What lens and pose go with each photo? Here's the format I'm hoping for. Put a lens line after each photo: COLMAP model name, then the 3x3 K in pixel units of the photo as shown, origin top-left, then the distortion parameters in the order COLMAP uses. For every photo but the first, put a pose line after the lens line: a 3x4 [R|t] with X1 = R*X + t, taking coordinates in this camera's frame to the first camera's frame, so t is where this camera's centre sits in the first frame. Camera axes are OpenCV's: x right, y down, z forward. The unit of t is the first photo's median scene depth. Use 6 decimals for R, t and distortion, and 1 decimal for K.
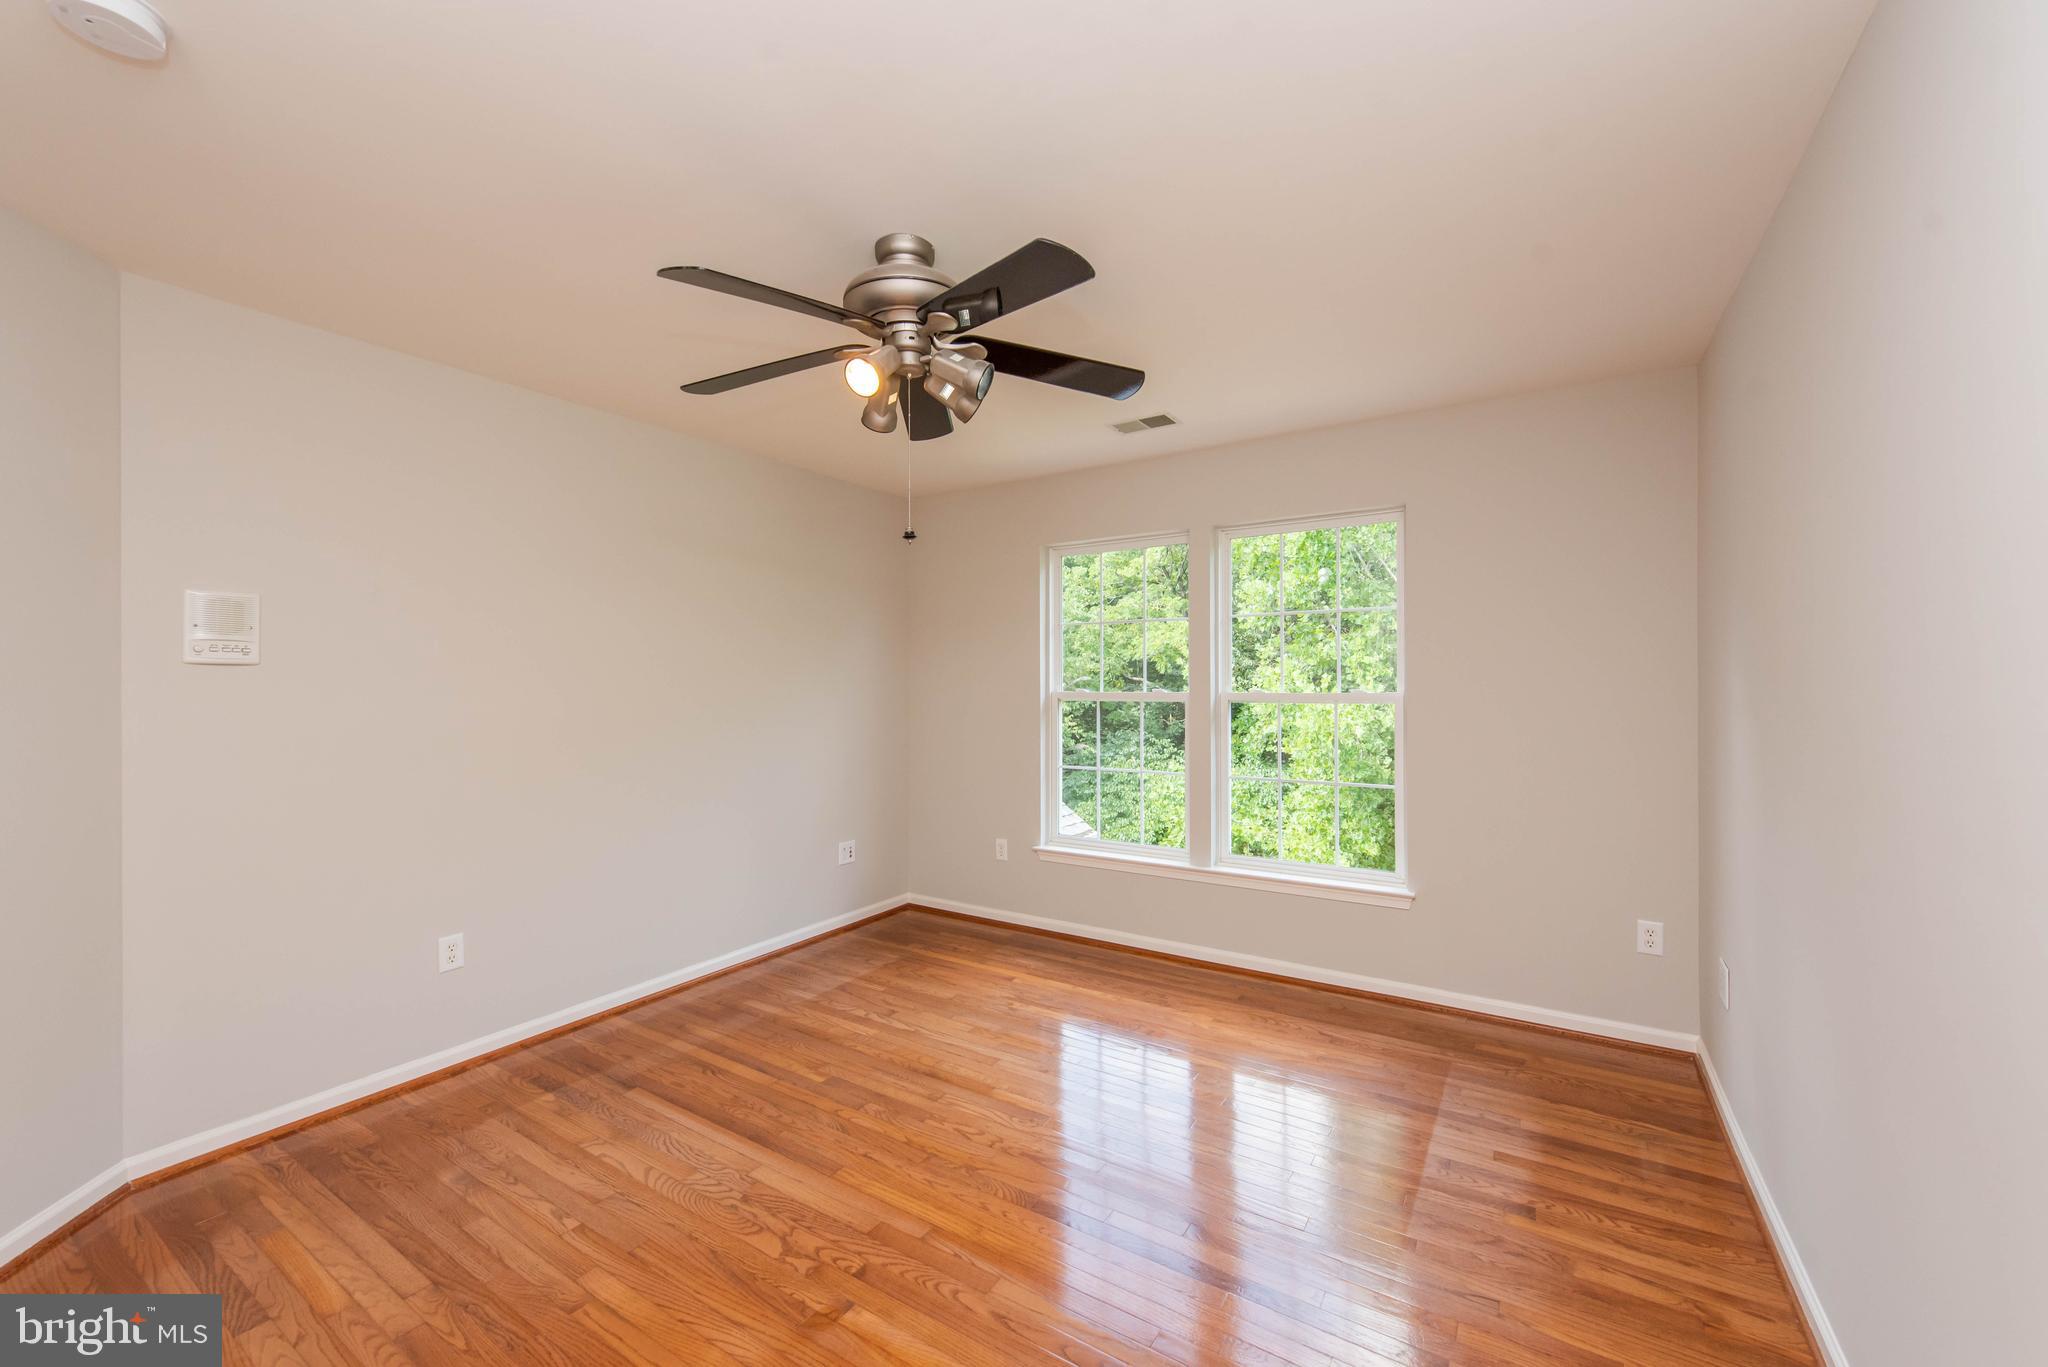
lens RADIAL K [[804.6, 0, 1026.2], [0, 804.6, 679.2], [0, 0, 1]] dist [0.015517, -0.004490]
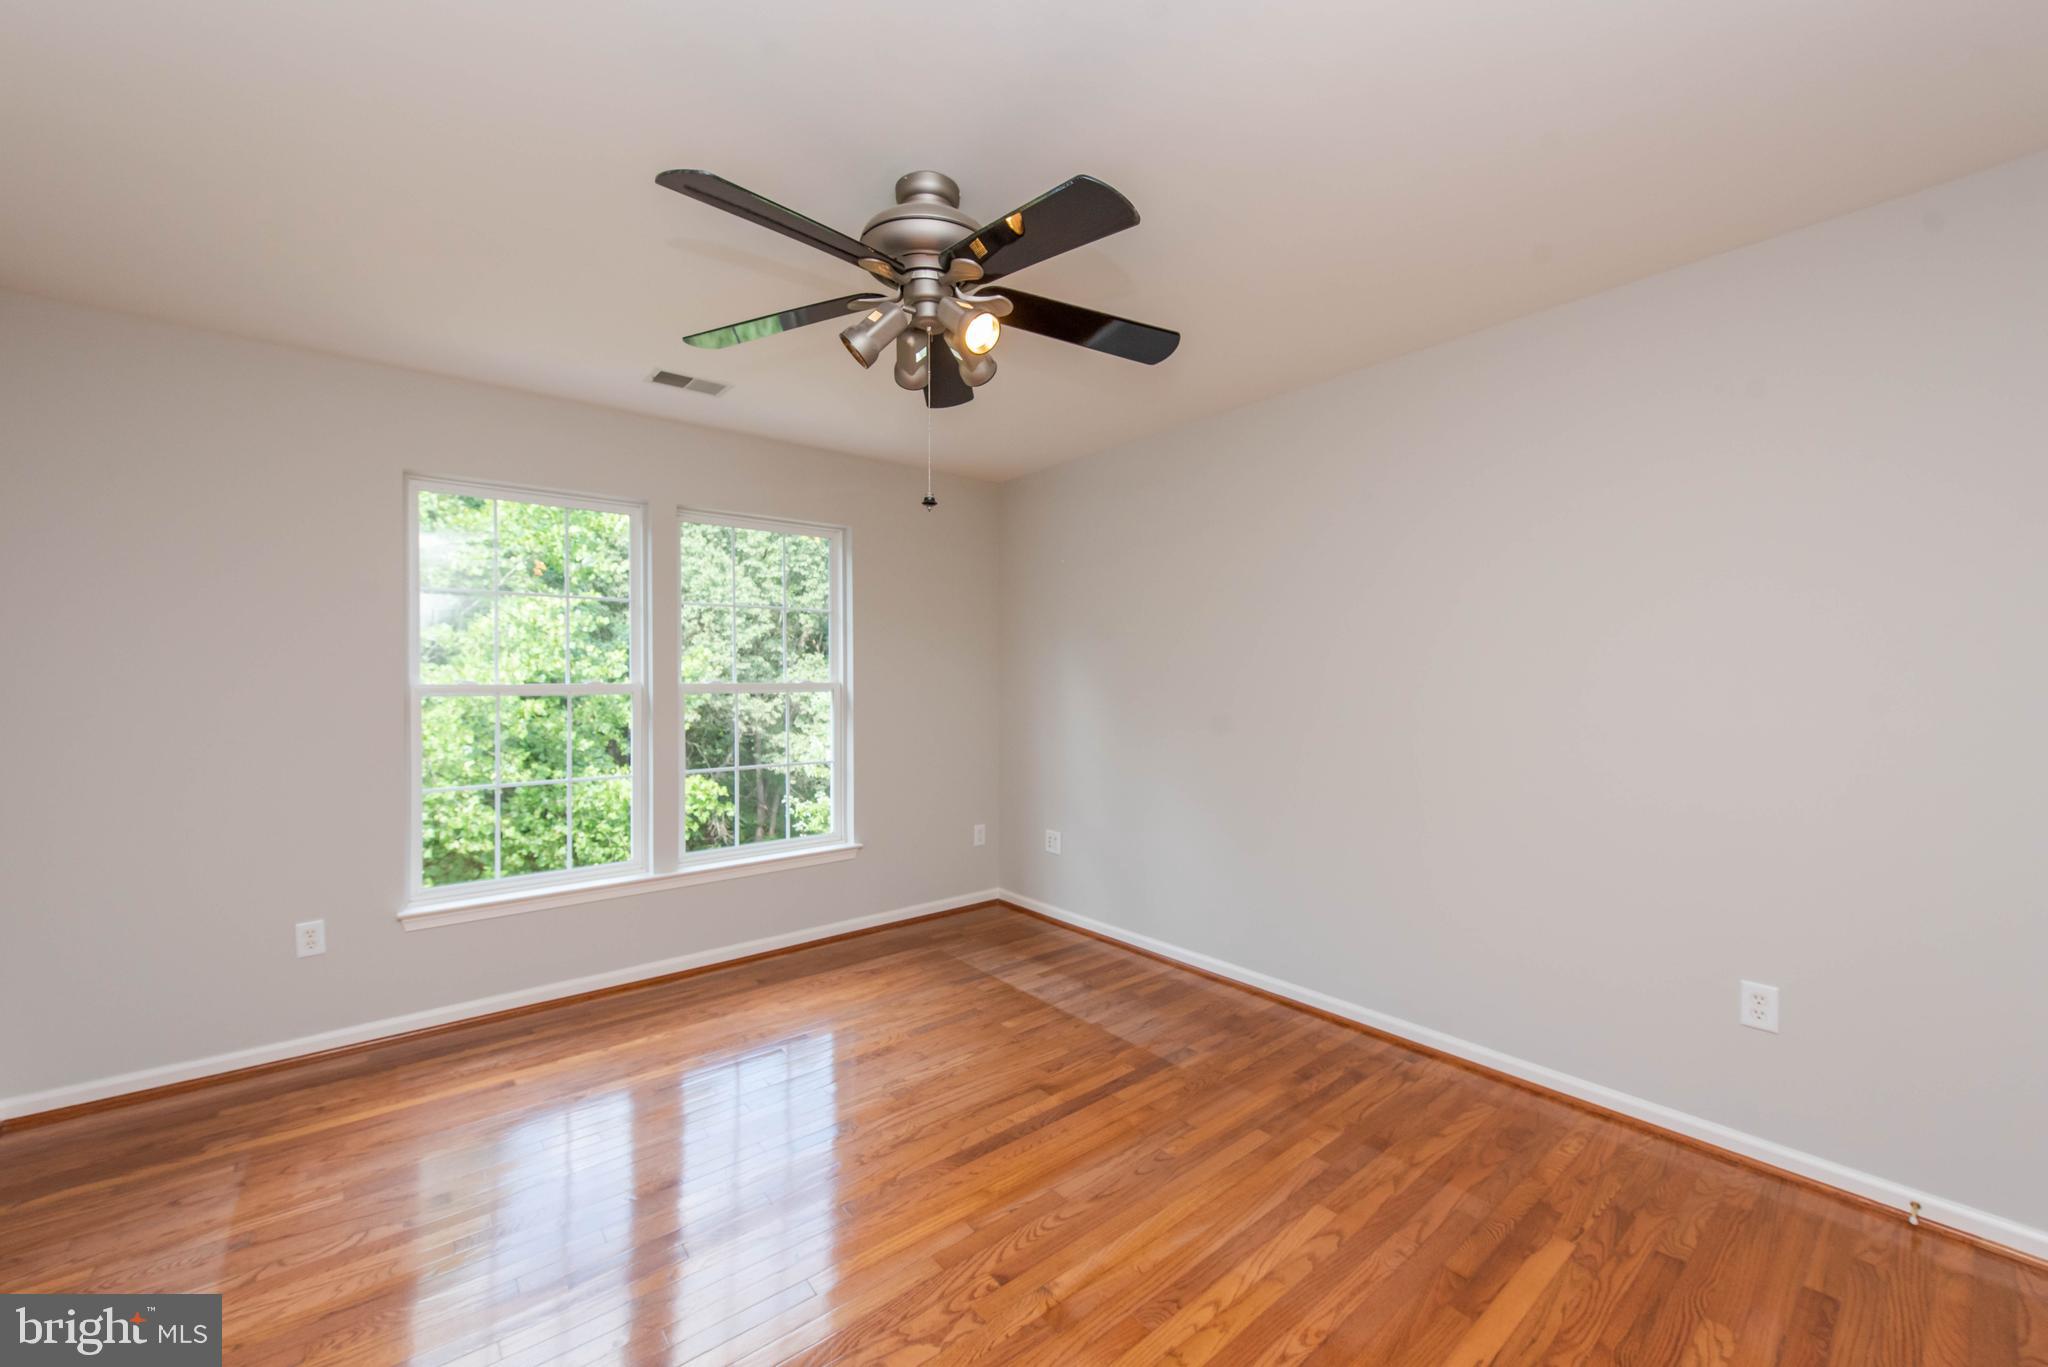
lens RADIAL K [[804.6, 0, 1026.2], [0, 804.6, 679.2], [0, 0, 1]] dist [0.015517, -0.004490]
pose [[0.305444, 0.004855, 0.952198, -0.637905], [-0.002468, 0.999988, -0.004307, 0.018878], [-0.952207, -0.001035, 0.305452, 0.394346]]
